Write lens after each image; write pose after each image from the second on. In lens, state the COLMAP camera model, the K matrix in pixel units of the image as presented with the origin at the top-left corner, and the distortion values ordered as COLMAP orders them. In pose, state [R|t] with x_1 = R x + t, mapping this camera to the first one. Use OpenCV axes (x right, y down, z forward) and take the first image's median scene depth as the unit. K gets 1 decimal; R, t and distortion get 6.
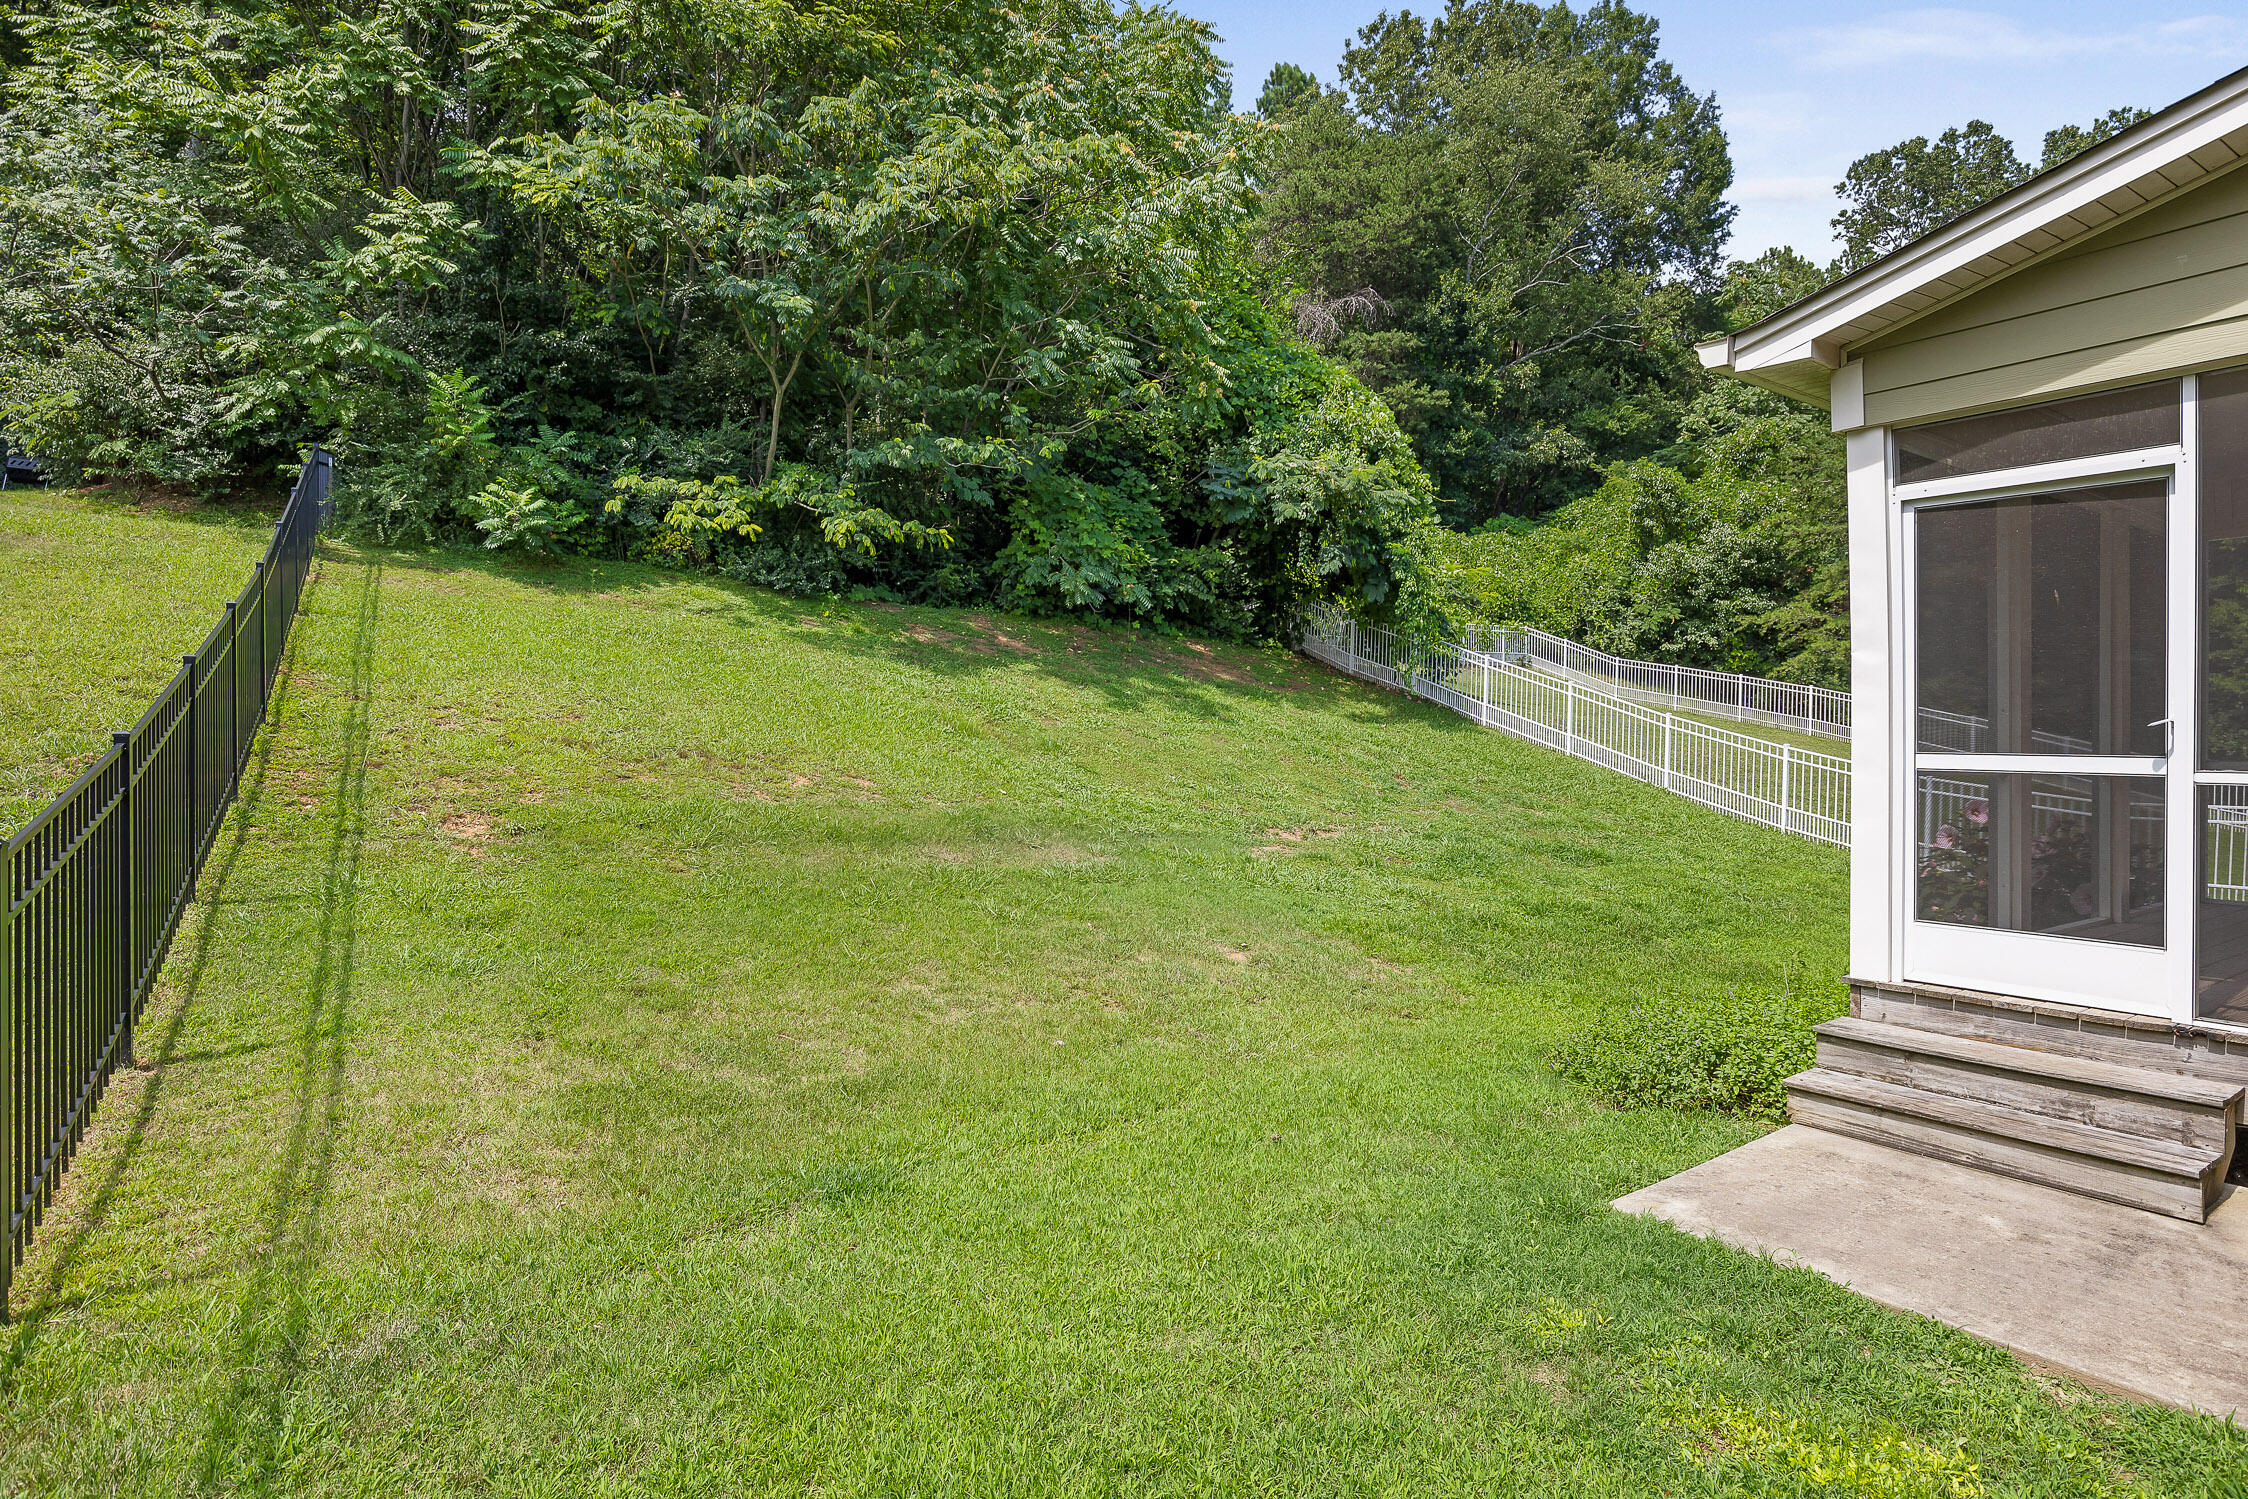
lens RADIAL K [[1206.0, 0, 1127.8], [0, 1206.0, 742.9], [0, 0, 1]] dist [0.000065, 0.000111]
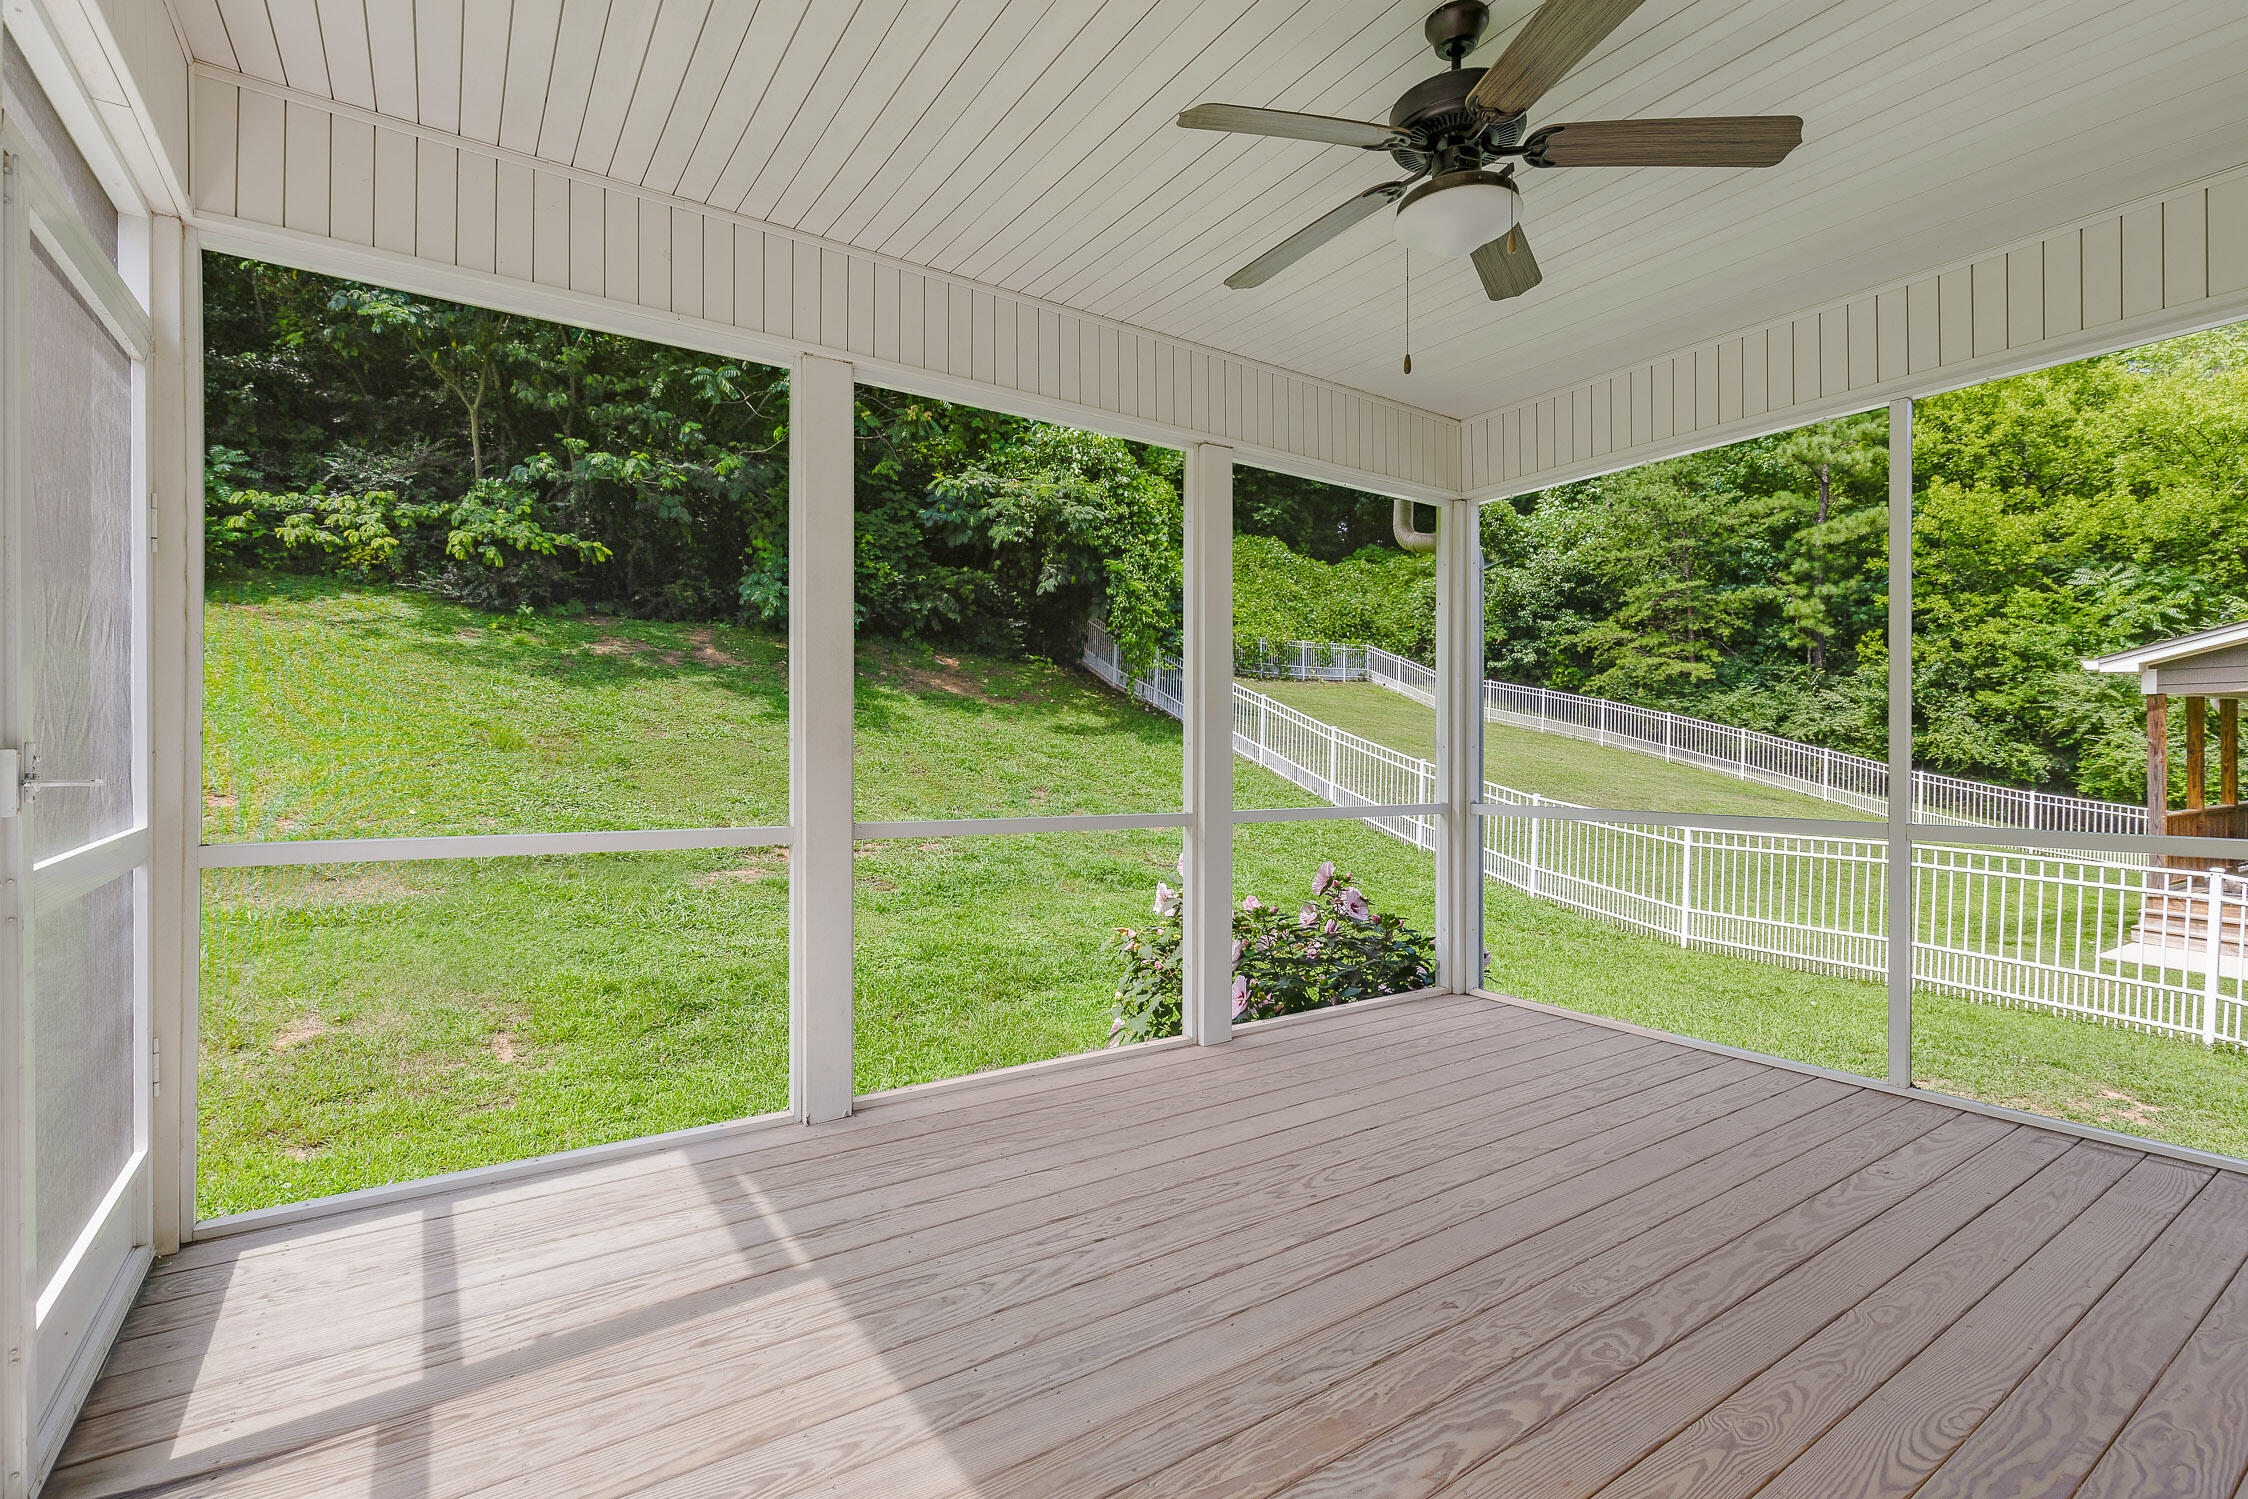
lens RADIAL K [[1020.7, 0, 1122.1], [0, 1020.7, 748.3], [0, 0, 1]] dist [-0.000706, -0.000051]
pose [[0.999055, 0.006836, -0.042922, 0.166065], [-0.006733, 0.999974, 0.002530, -0.004391], [0.042938, -0.002238, 0.999075, 0.079189]]
